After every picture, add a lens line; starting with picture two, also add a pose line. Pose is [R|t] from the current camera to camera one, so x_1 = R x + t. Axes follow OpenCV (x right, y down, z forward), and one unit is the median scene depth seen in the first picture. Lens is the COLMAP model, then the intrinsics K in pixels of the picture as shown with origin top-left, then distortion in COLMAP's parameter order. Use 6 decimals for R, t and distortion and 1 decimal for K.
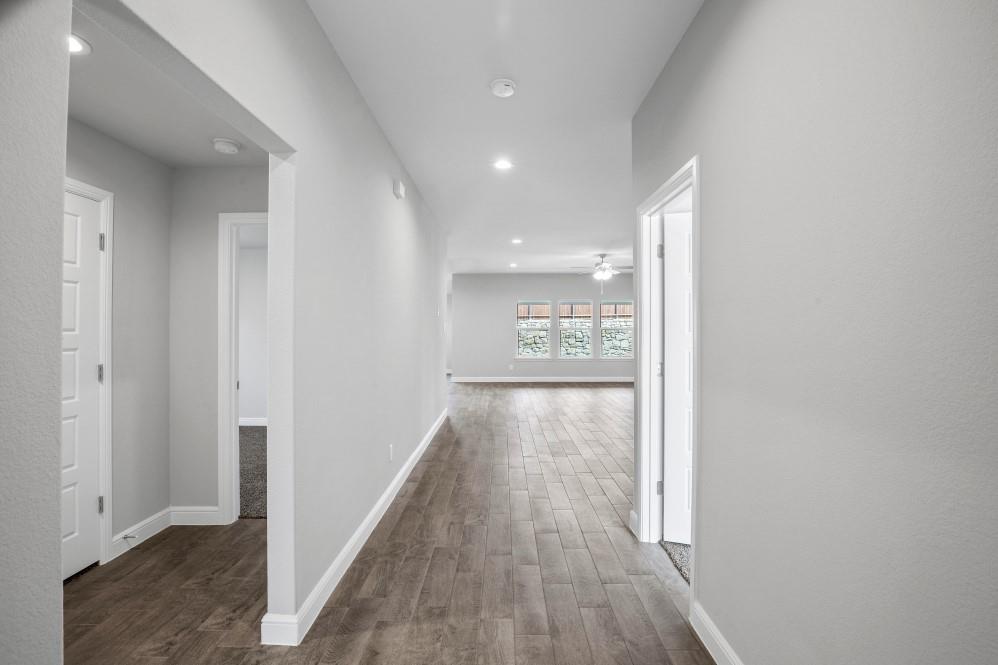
lens RADIAL K [[456.7, 0, 503.0], [0, 456.7, 329.3], [0, 0, 1]] dist [-0.033341, 0.004987]
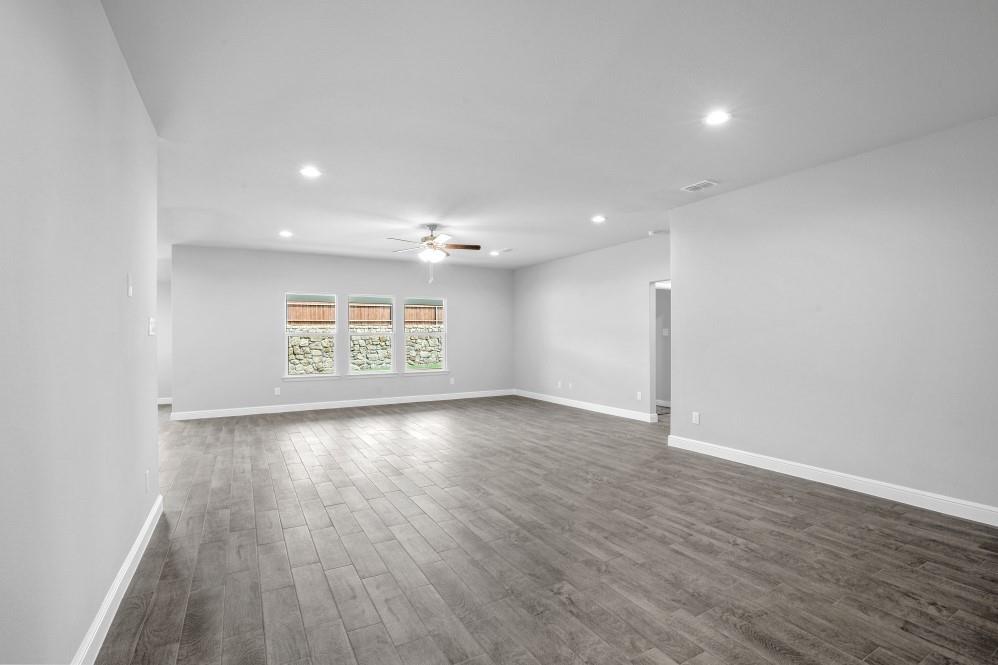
lens RADIAL K [[456.7, 0, 501.9], [0, 456.7, 342.3], [0, 0, 1]] dist [-0.033341, 0.004987]
pose [[0.867042, -0.009986, 0.498134, -0.031271], [0.004745, 0.999919, 0.011785, 0.005176], [-0.498212, -0.007855, 0.867020, 0.288854]]
